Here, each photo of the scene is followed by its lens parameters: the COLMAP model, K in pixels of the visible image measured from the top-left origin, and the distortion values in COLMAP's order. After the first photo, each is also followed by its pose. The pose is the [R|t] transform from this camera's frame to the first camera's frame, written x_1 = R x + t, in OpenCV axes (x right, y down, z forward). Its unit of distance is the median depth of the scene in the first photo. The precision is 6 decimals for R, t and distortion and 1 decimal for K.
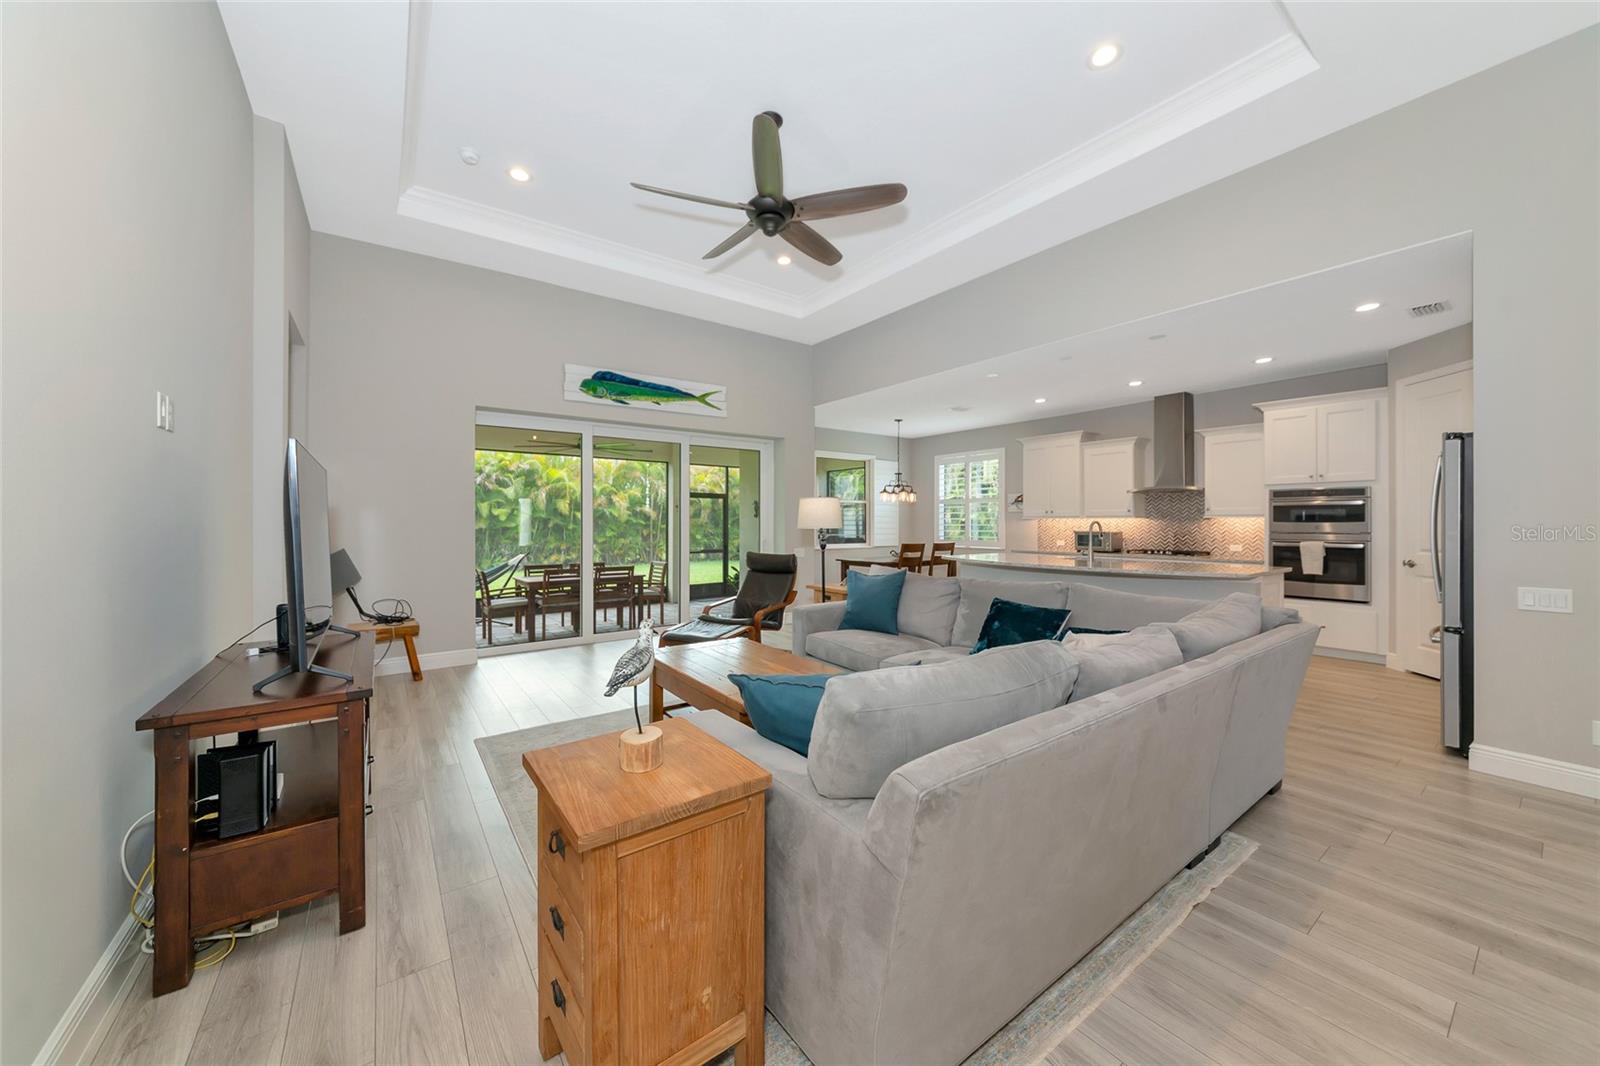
lens RADIAL K [[576.3, 0, 806.9], [0, 576.3, 519.9], [0, 0, 1]] dist [0.003372, 0.000801]
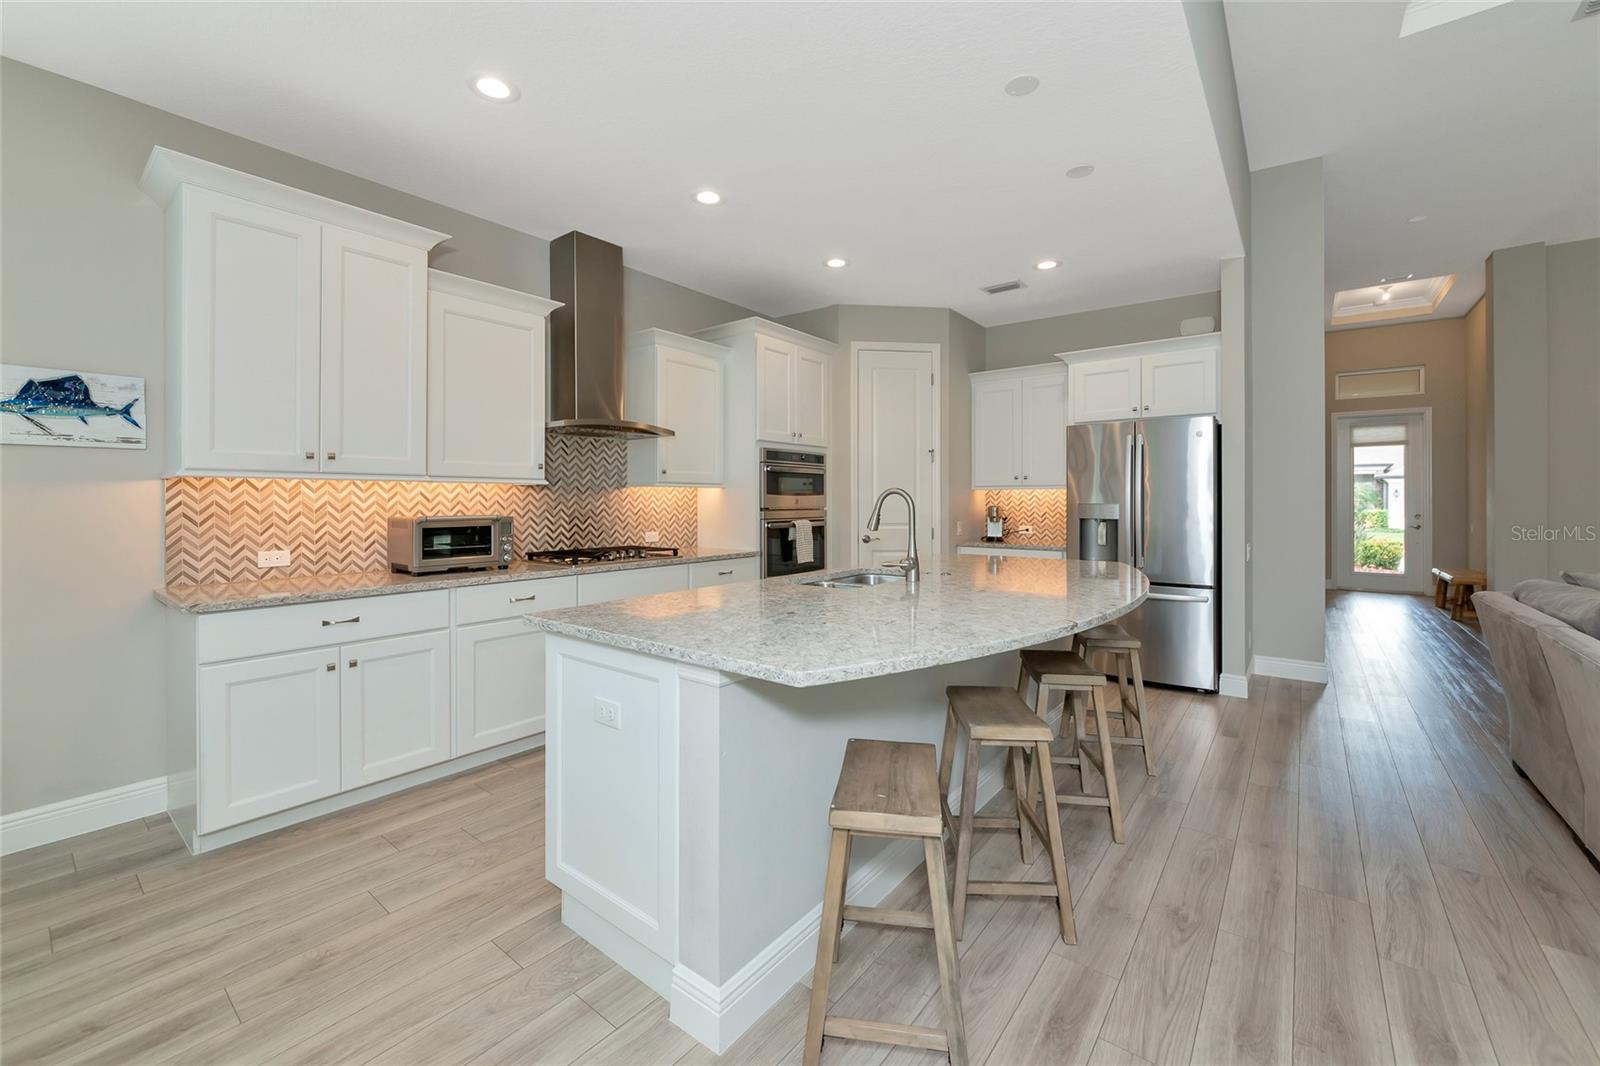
lens RADIAL K [[644.5, 0, 804.3], [0, 644.5, 499.0], [0, 0, 1]] dist [0.001051, -0.000697]
pose [[-0.263630, 0.003917, 0.964616, 0.036746], [-0.001838, 0.999988, -0.004563, 0.010722], [-0.964622, -0.002976, -0.263620, 0.972214]]
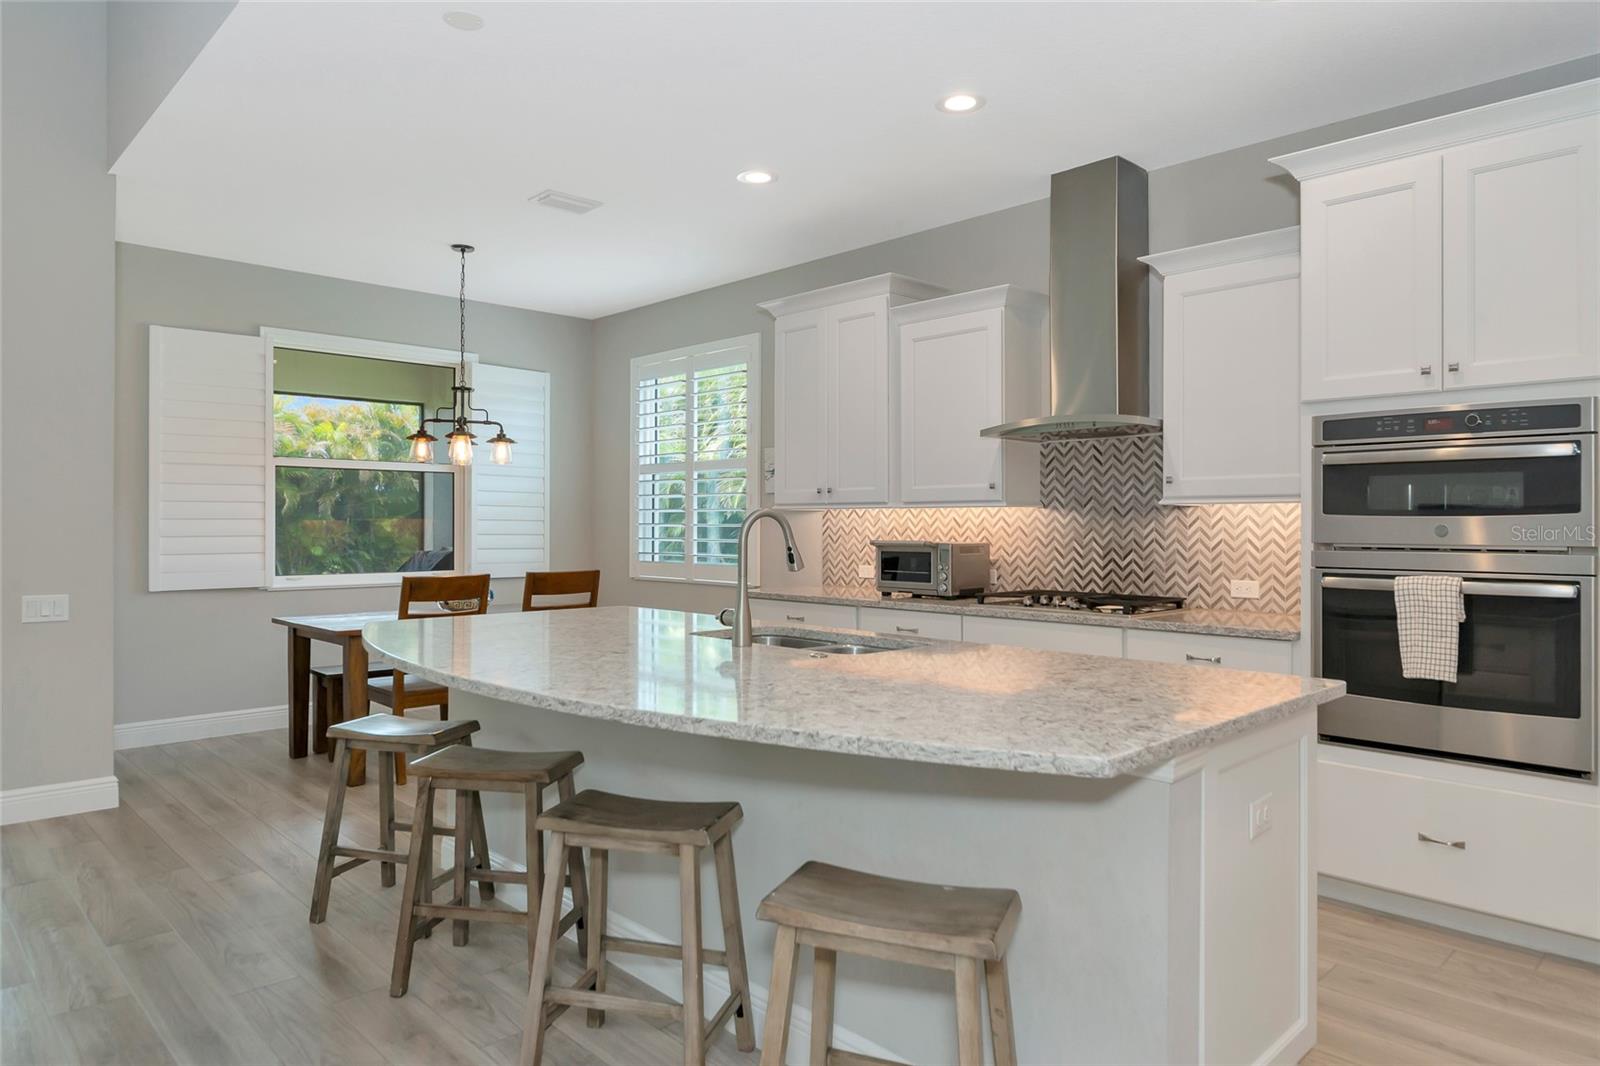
lens RADIAL K [[998.1, 0, 802.8], [0, 998.1, 522.6], [0, 0, 1]] dist [0.003821, 0.002650]
pose [[0.991811, 0.003006, 0.127678, 0.368983], [-0.003312, 0.999992, 0.002185, 0.006488], [-0.127671, -0.002590, 0.991813, 0.396991]]
